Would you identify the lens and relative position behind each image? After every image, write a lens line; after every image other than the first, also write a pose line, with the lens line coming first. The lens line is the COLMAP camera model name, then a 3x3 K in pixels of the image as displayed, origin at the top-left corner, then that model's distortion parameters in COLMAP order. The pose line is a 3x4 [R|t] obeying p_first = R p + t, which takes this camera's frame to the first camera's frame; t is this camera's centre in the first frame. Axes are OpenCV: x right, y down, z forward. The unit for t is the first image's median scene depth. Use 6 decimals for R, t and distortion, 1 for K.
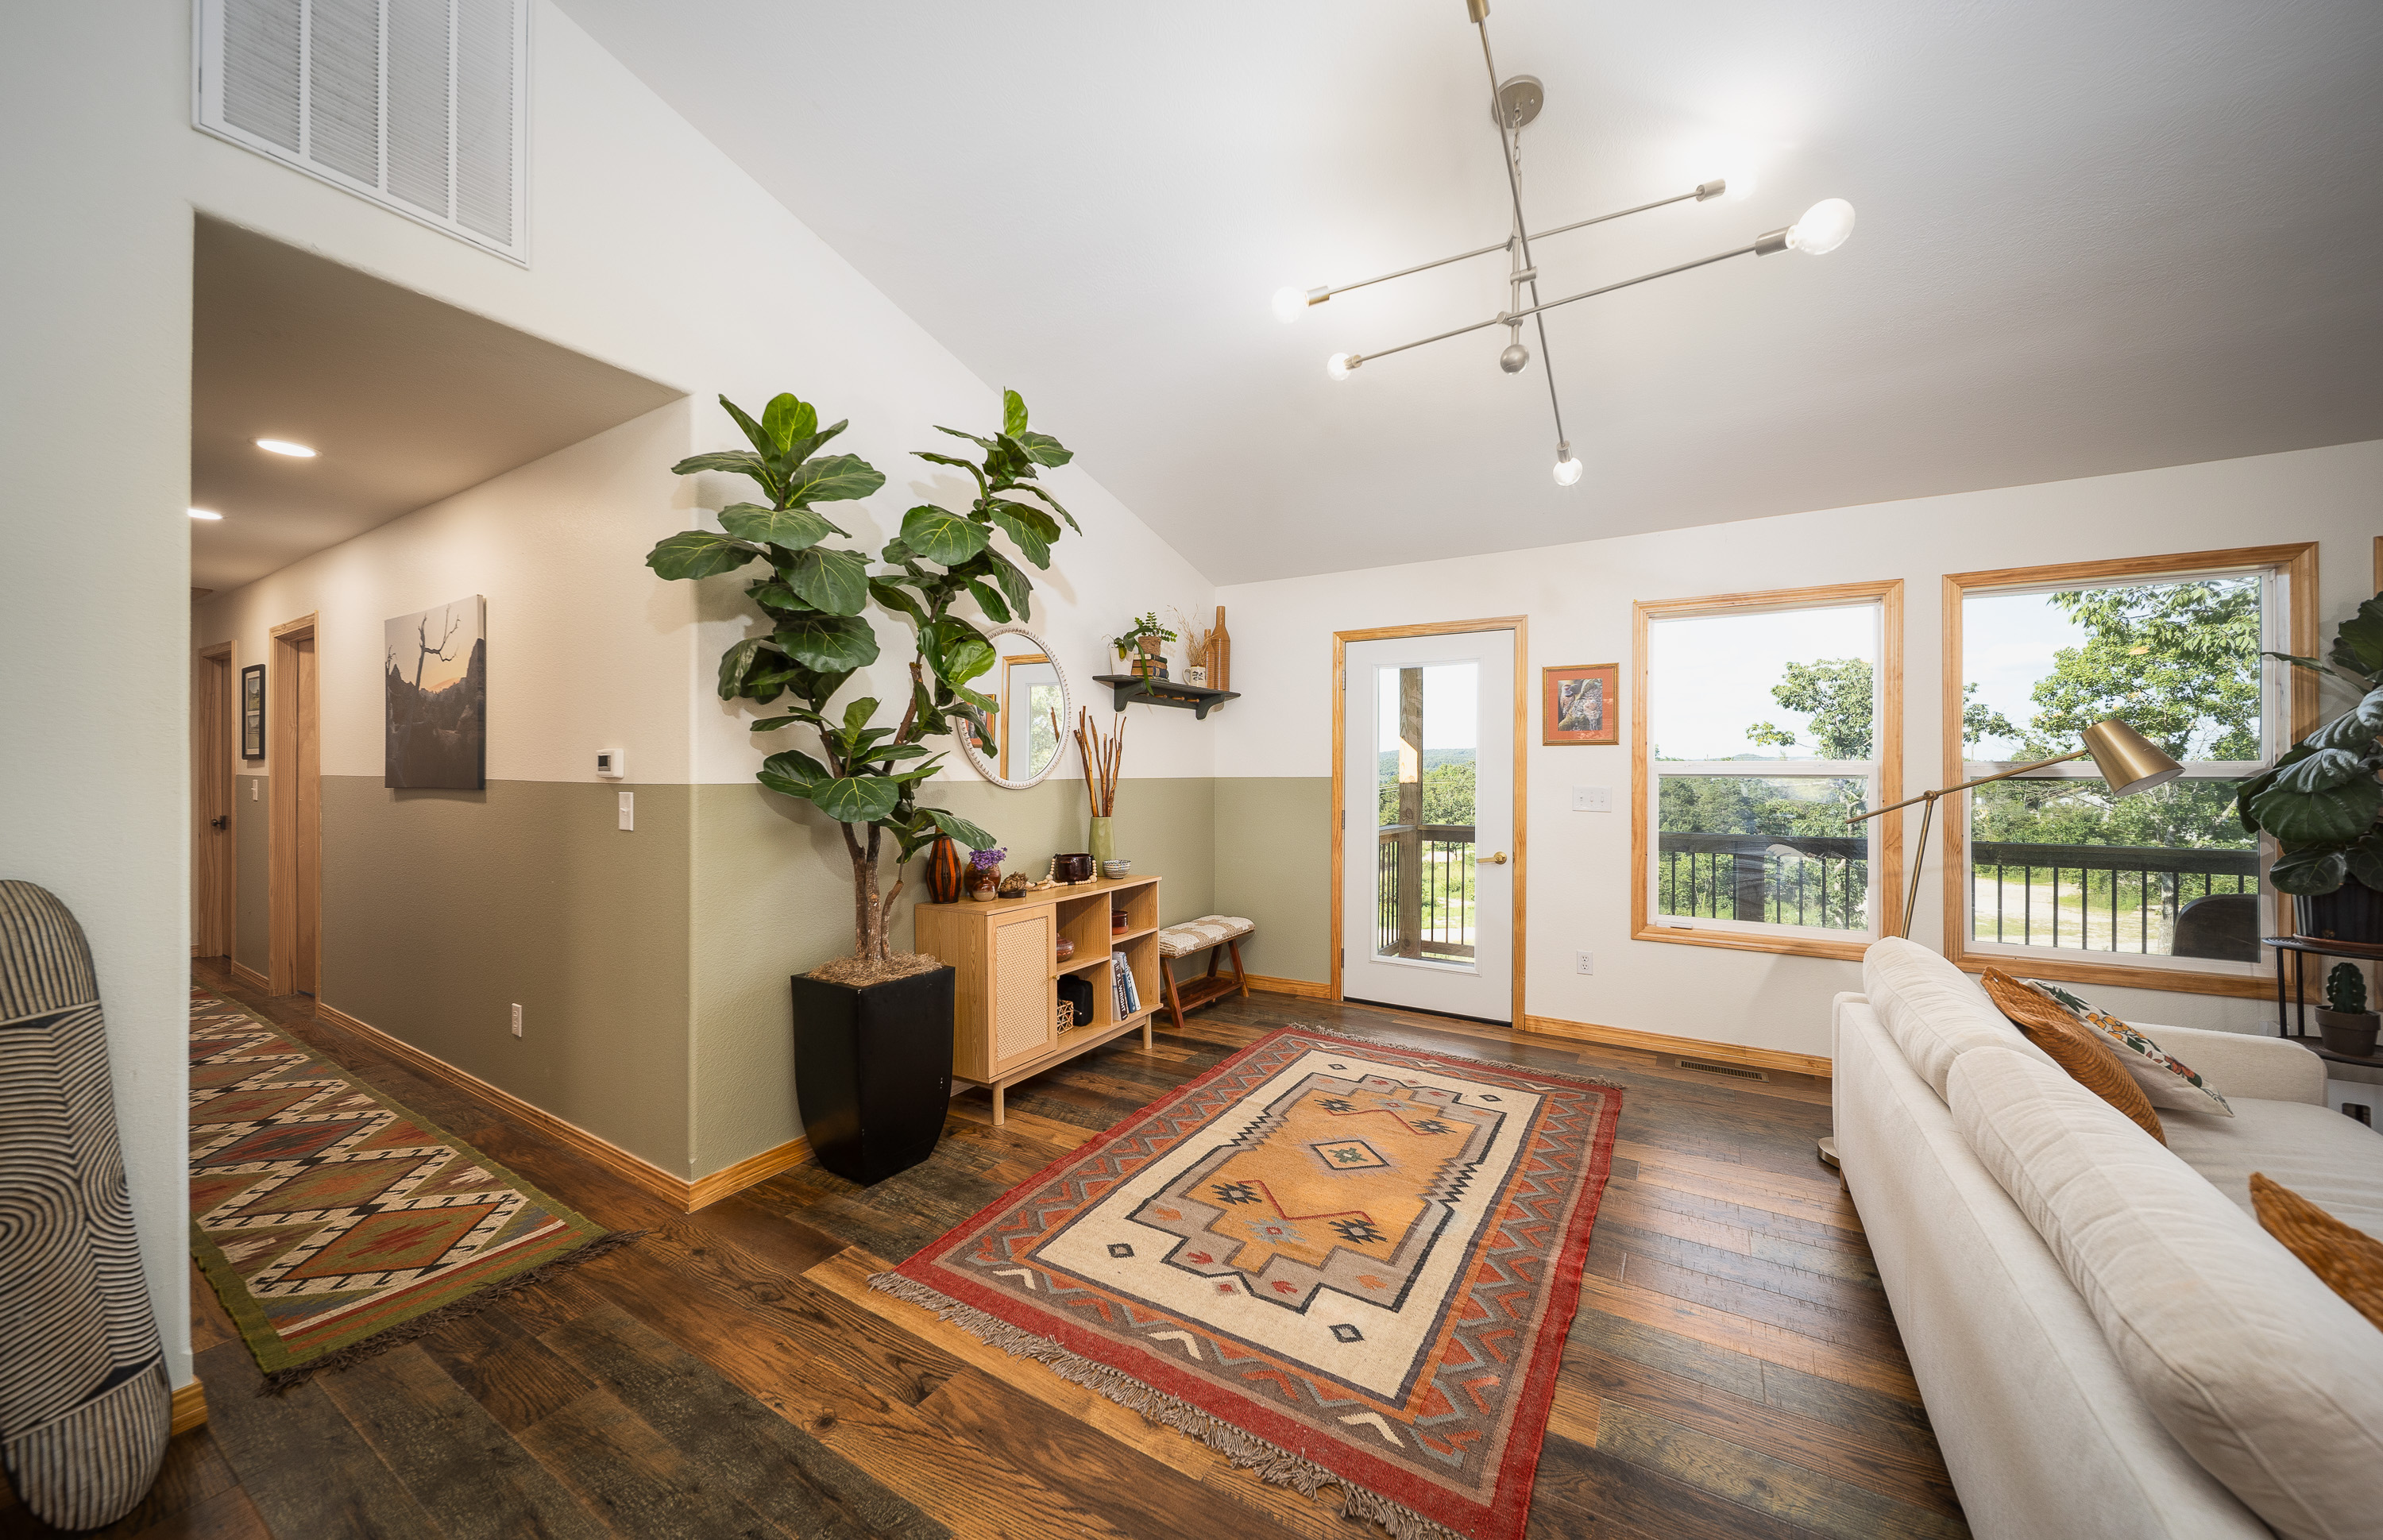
lens RADIAL K [[842.5, 0, 1183.2], [0, 842.5, 765.7], [0, 0, 1]] dist [0.000147, -0.000047]
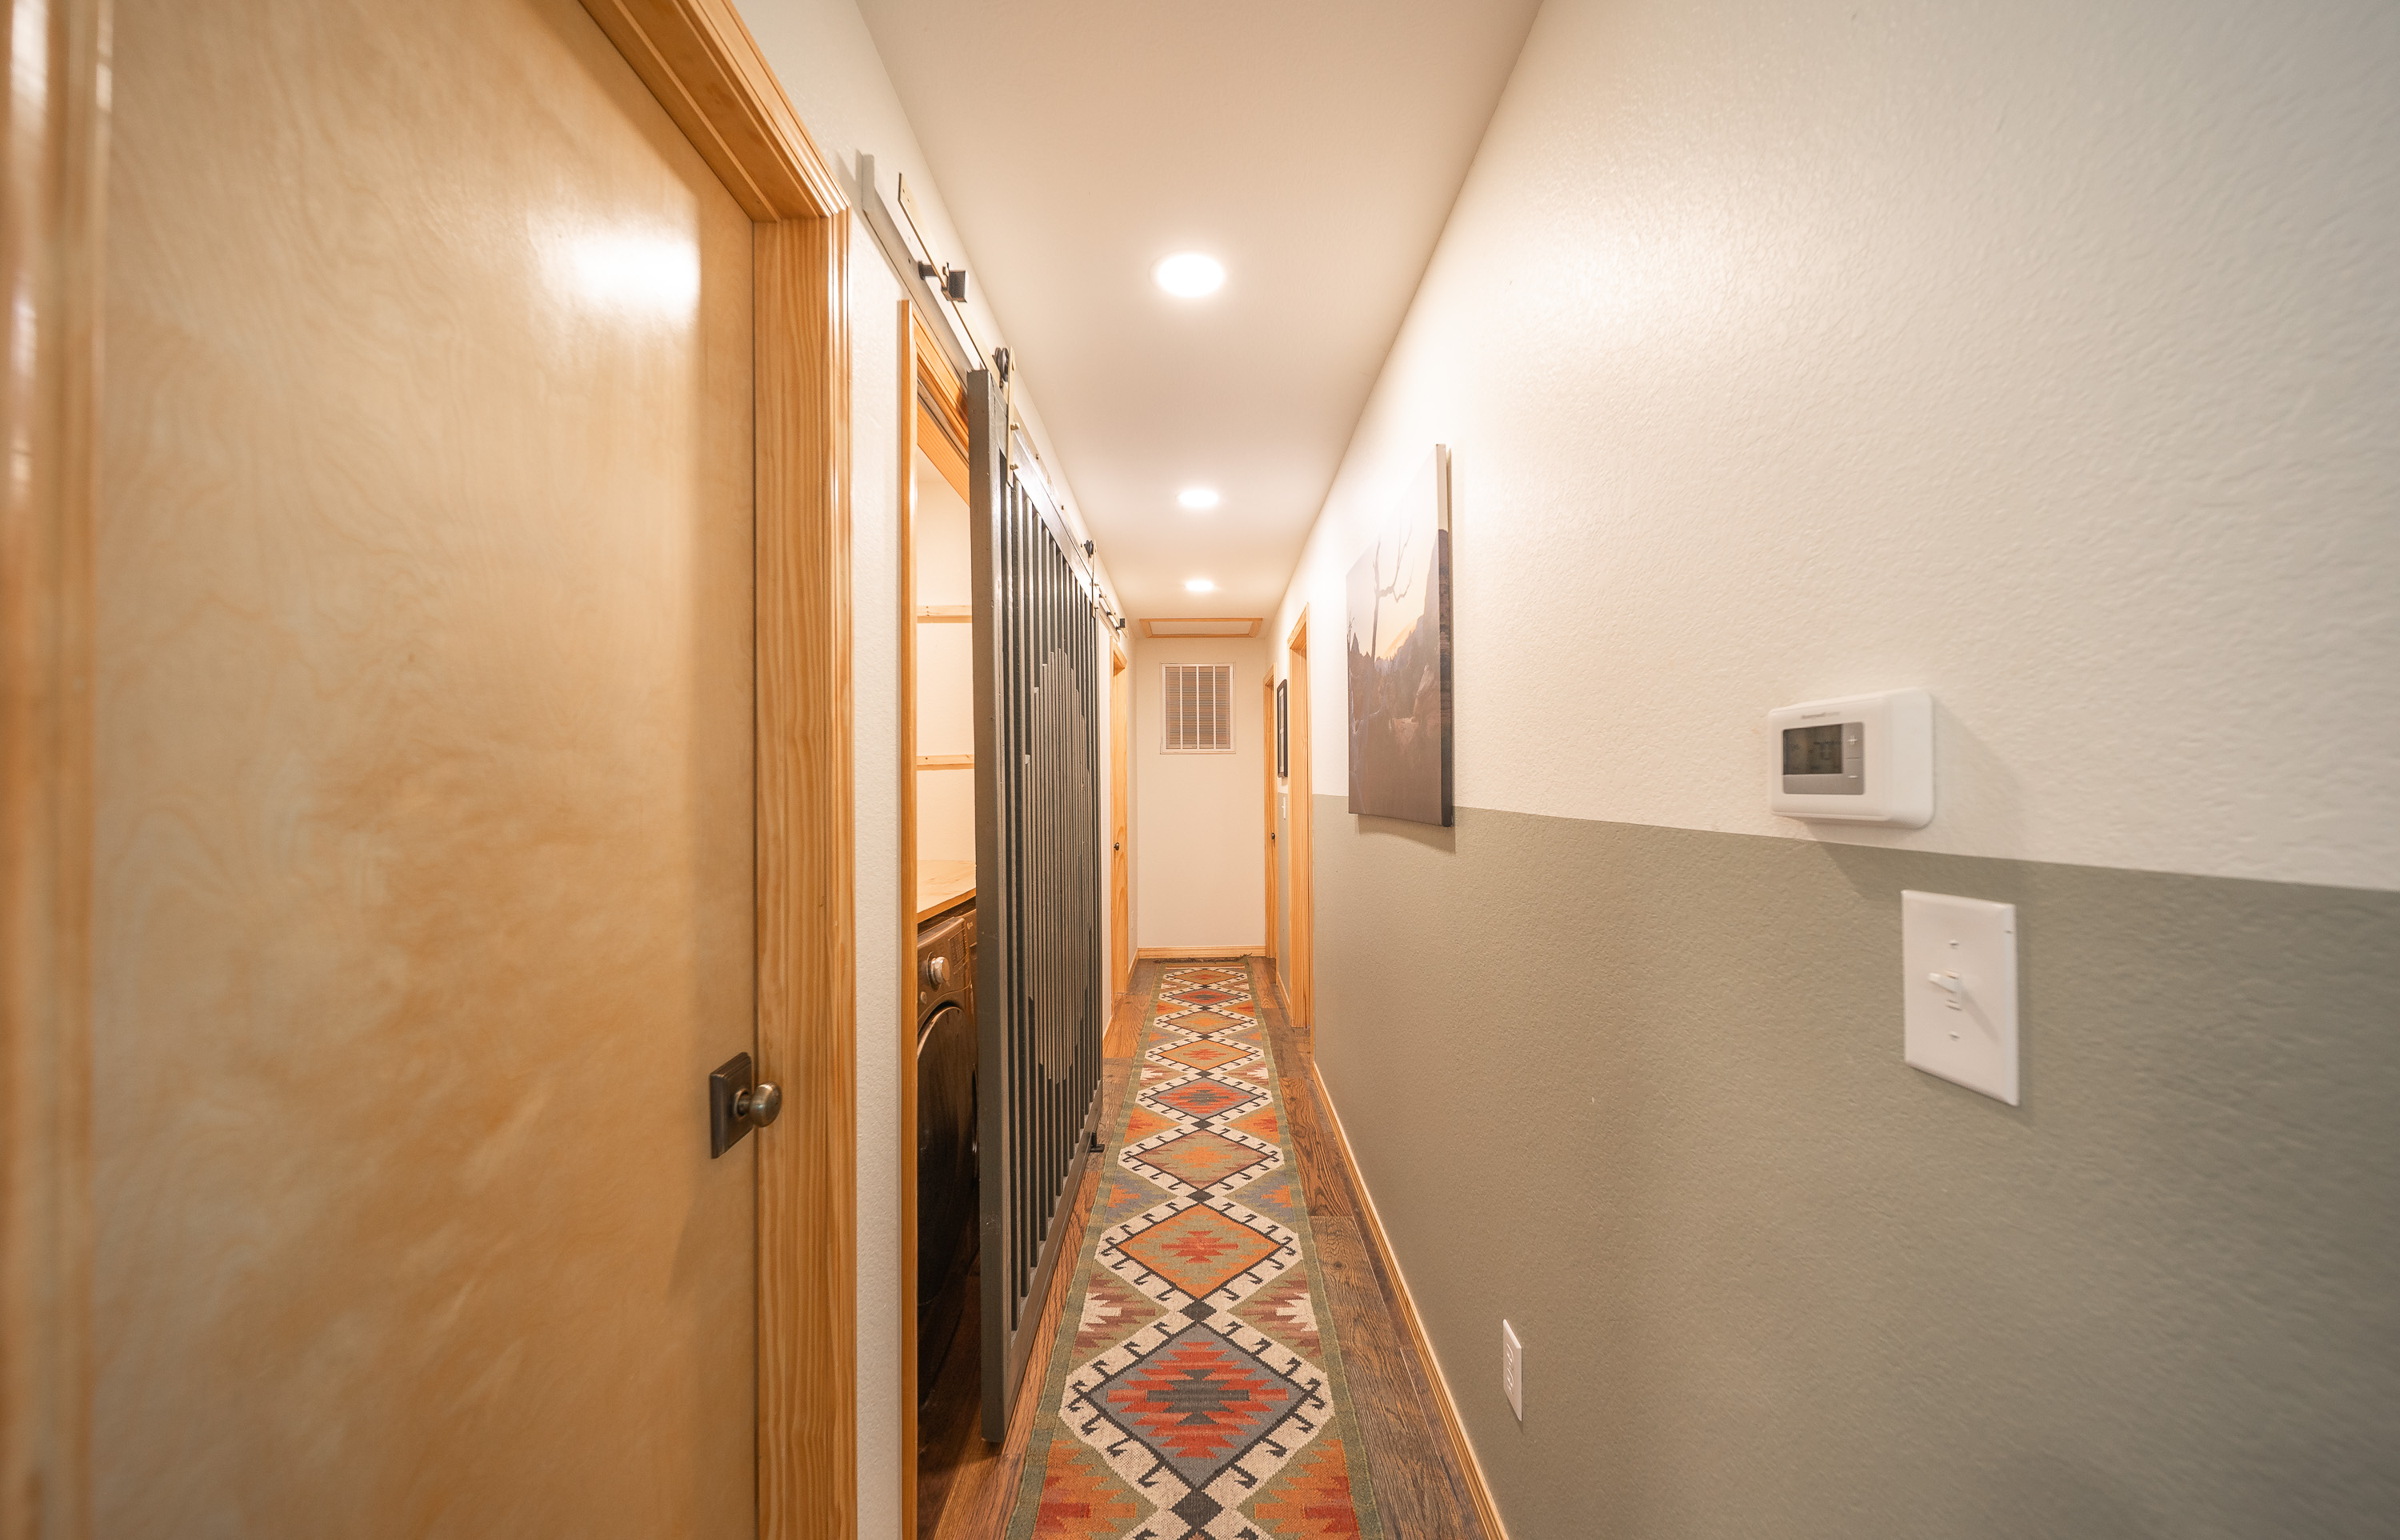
lens RADIAL K [[842.9, 0, 1198.6], [0, 842.9, 776.6], [0, 0, 1]] dist [0.000806, 0.000015]
pose [[0.527390, -0.012736, -0.849528, -0.478406], [0.007472, 0.999919, -0.010352, 0.002586], [0.849591, -0.000888, 0.527442, 0.602622]]
